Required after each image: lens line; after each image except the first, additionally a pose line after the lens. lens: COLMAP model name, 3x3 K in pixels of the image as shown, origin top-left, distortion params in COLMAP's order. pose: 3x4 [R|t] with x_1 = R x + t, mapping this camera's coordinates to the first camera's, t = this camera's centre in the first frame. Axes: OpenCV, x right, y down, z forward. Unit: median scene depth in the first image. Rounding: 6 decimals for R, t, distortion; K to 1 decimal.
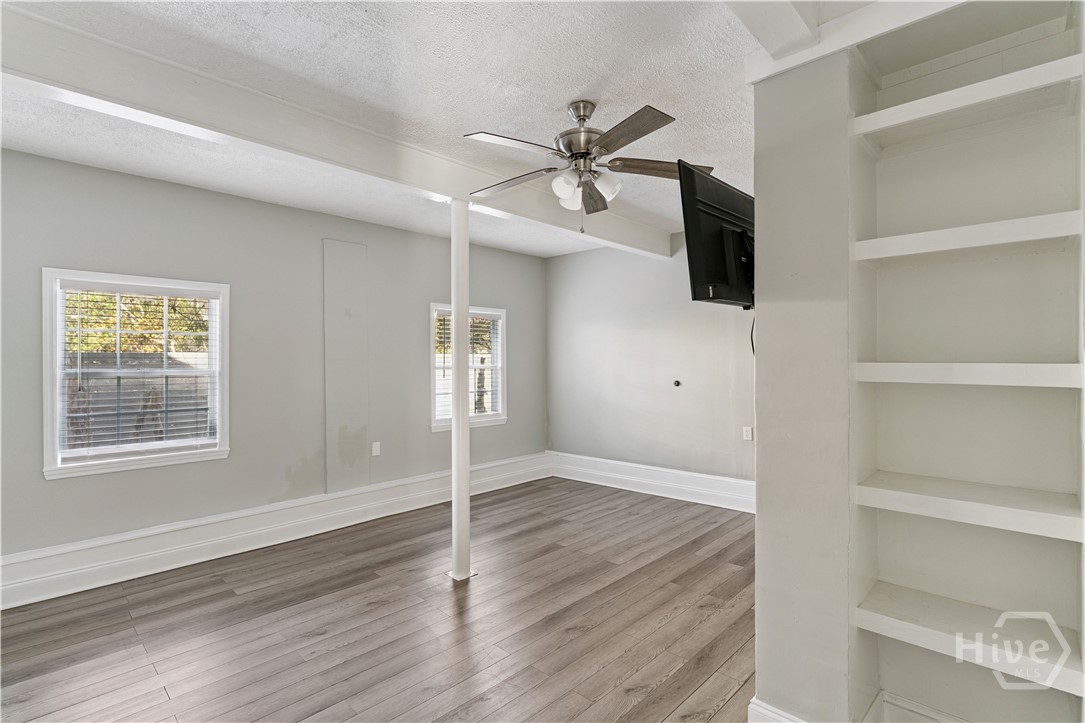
lens RADIAL K [[512.6, 0, 543.3], [0, 512.6, 358.9], [0, 0, 1]] dist [-0.002048, 0.001303]
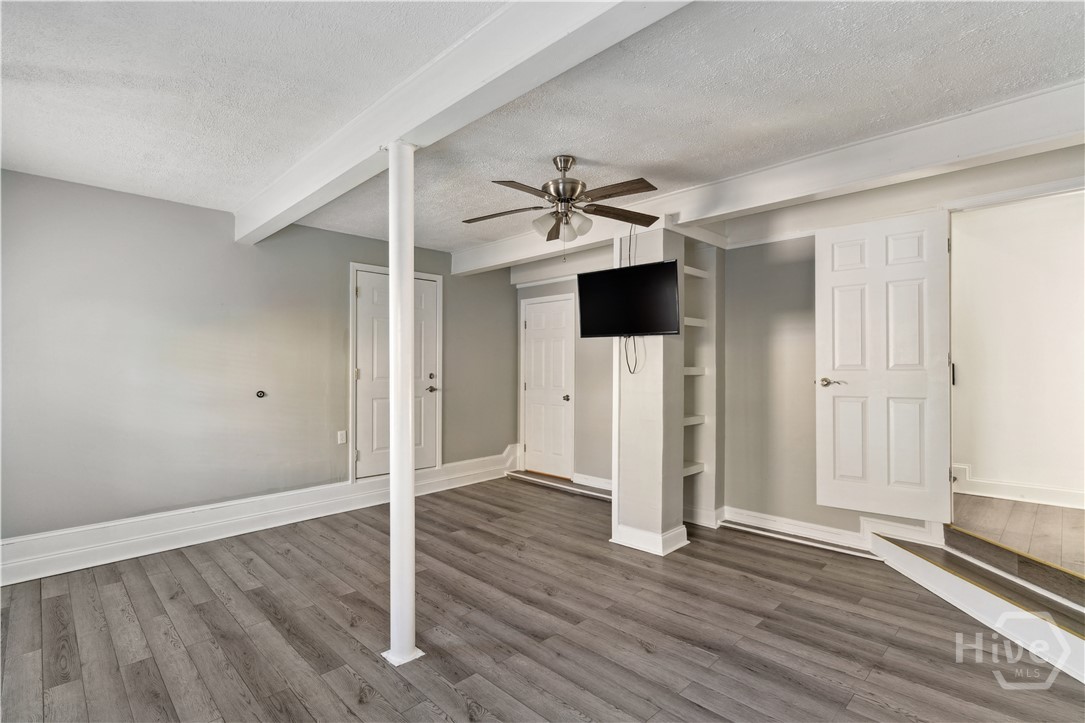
lens RADIAL K [[512.6, 0, 543.2], [0, 512.6, 366.8], [0, 0, 1]] dist [-0.002048, 0.001303]
pose [[0.024821, 0.009780, 0.999644, -0.644747], [-0.001633, 0.999951, -0.009743, 0.010692], [-0.999691, -0.001391, 0.024835, 0.564544]]
